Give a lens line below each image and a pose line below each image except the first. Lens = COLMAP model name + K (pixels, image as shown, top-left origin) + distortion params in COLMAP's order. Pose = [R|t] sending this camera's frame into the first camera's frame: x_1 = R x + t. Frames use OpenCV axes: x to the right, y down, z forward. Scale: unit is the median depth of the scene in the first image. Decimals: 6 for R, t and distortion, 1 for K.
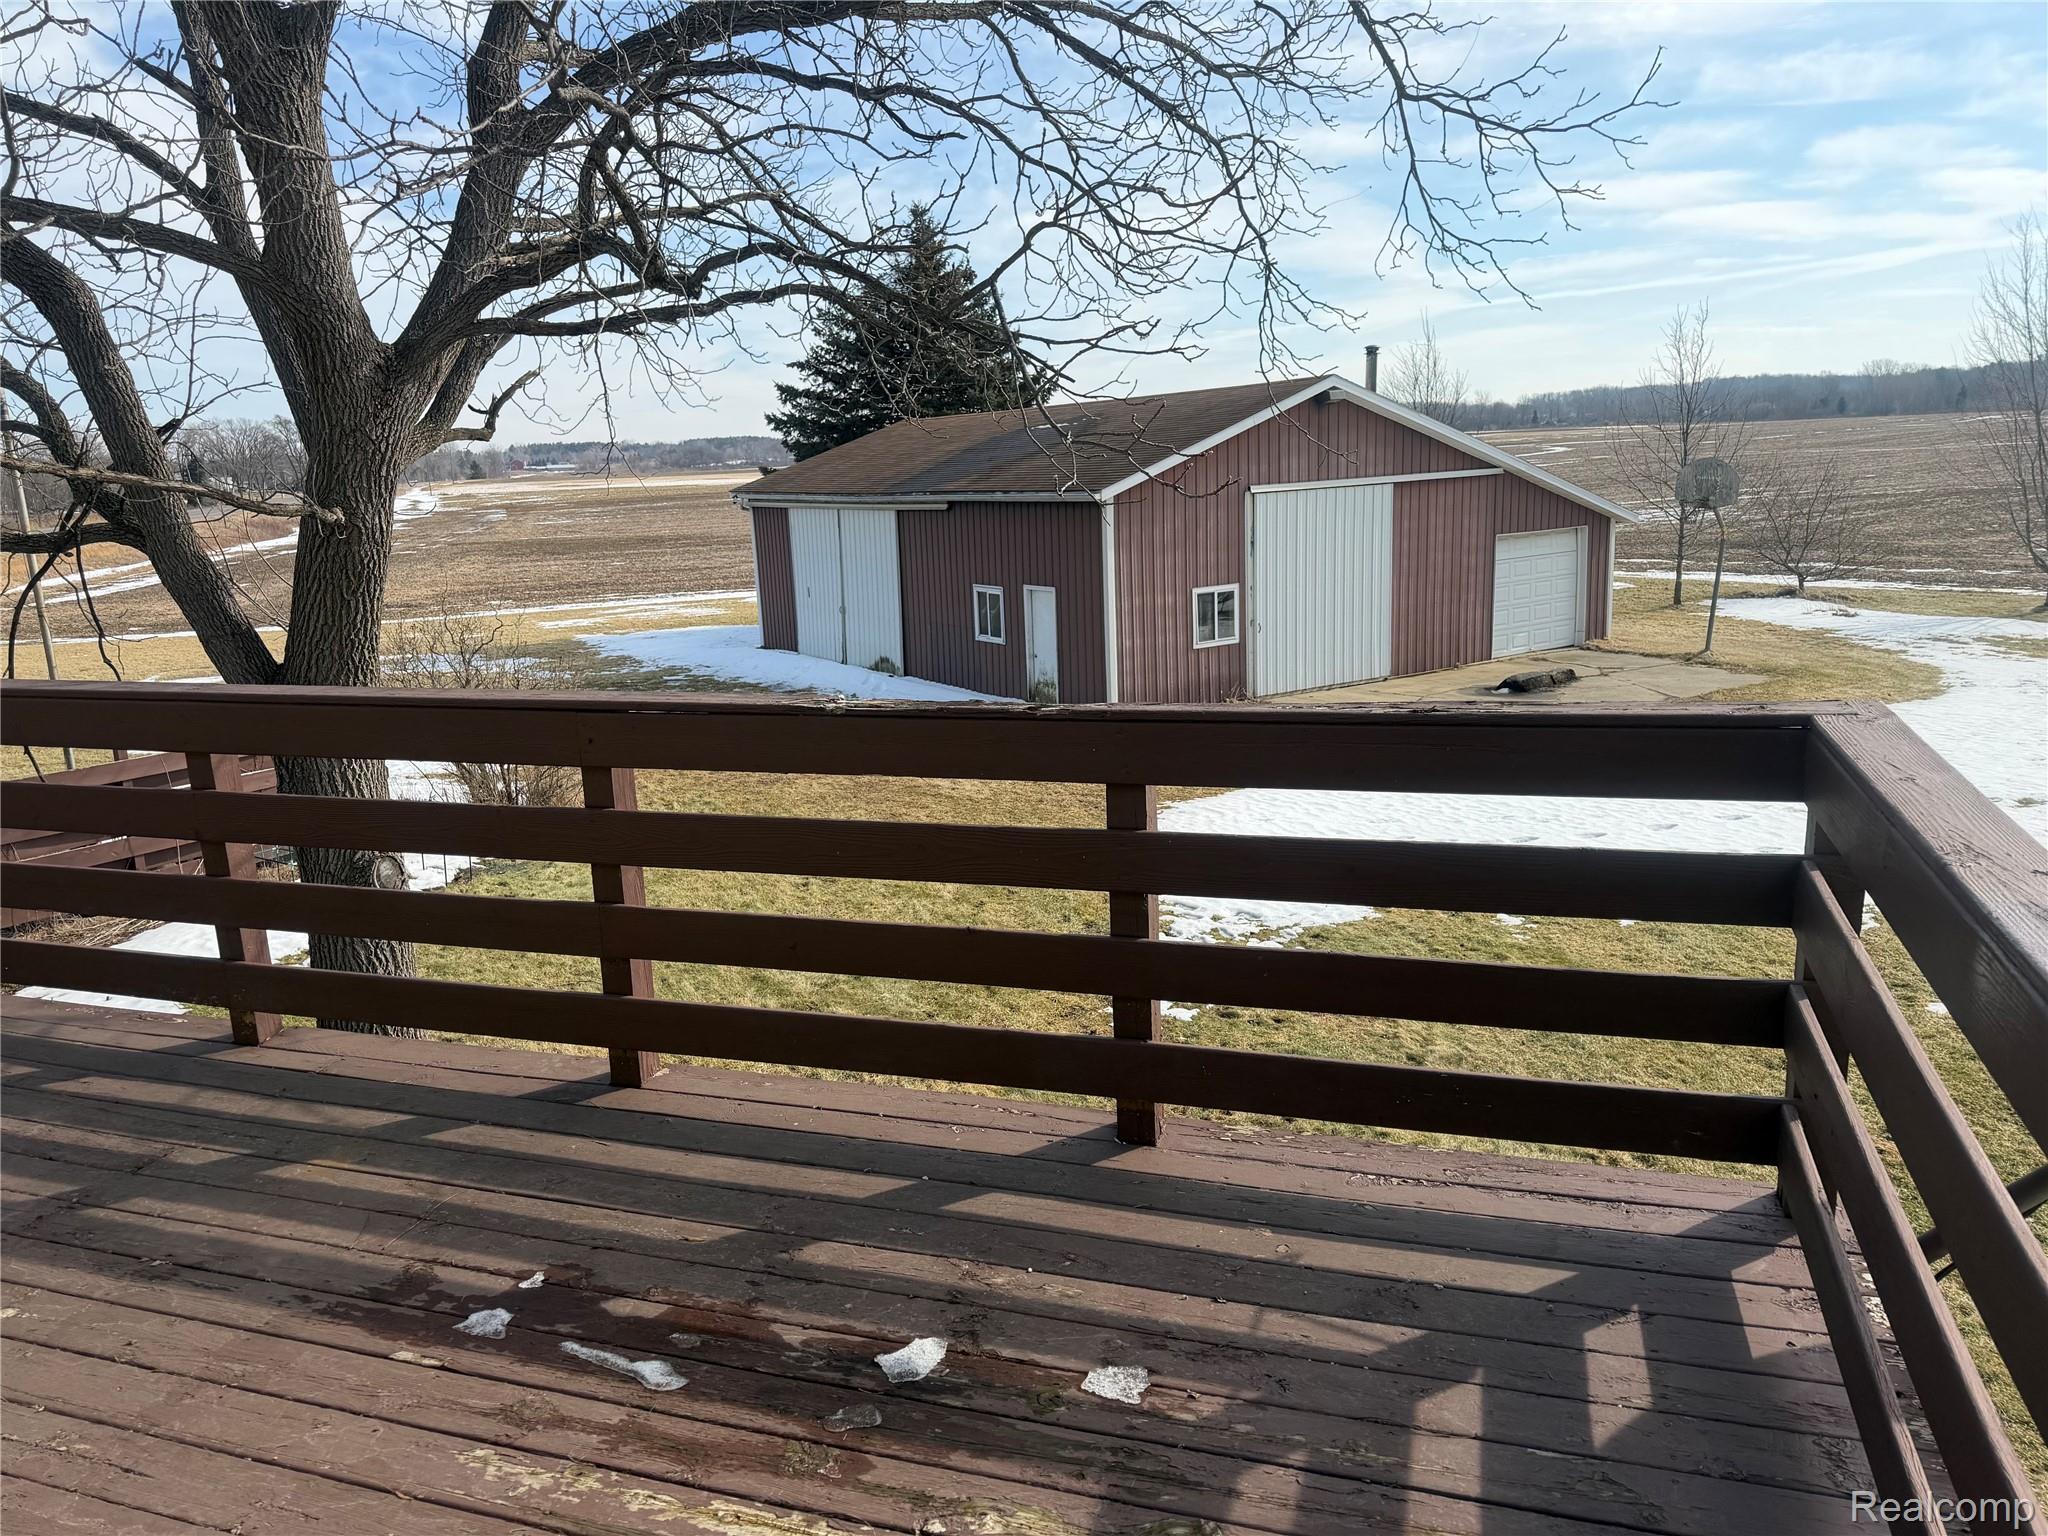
lens RADIAL K [[1465.5, 0, 1010.7], [0, 1465.5, 769.2], [0, 0, 1]] dist [0.052774, -0.053180]
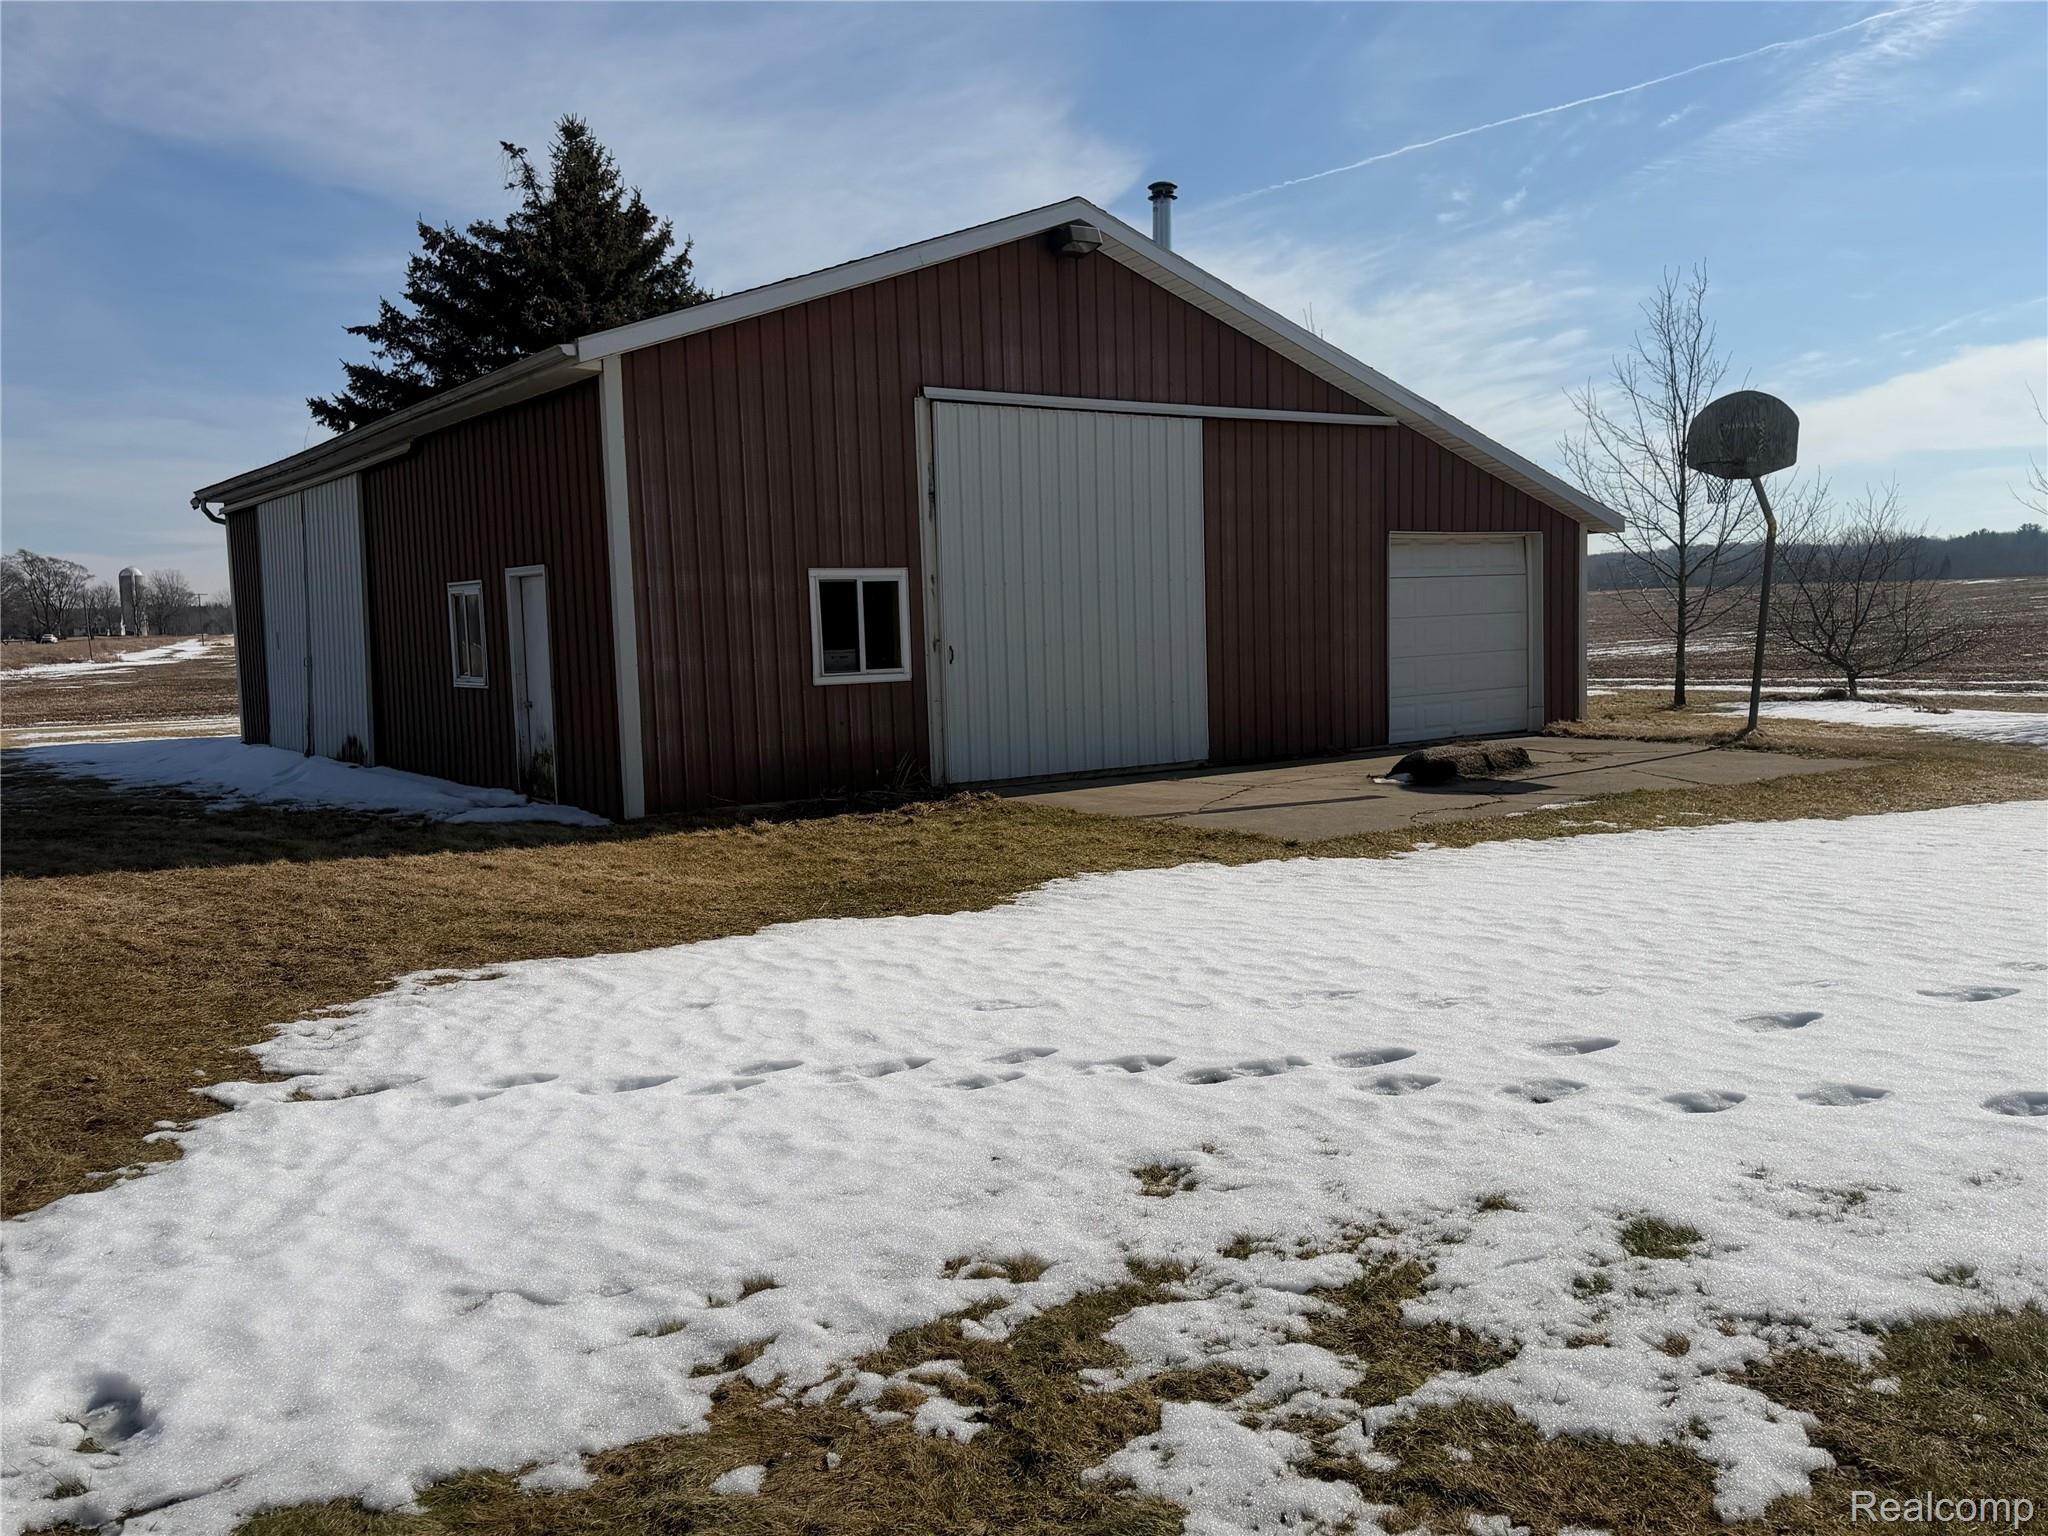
lens RADIAL K [[1626.4, 0, 1031.3], [0, 1626.4, 763.4], [0, 0, 1]] dist [0.080945, -0.005364]
pose [[0.997772, 0.010103, 0.065951, 0.153322], [-0.001382, 0.991386, -0.130966, 0.019952], [-0.066706, 0.130583, 0.989191, 0.398907]]
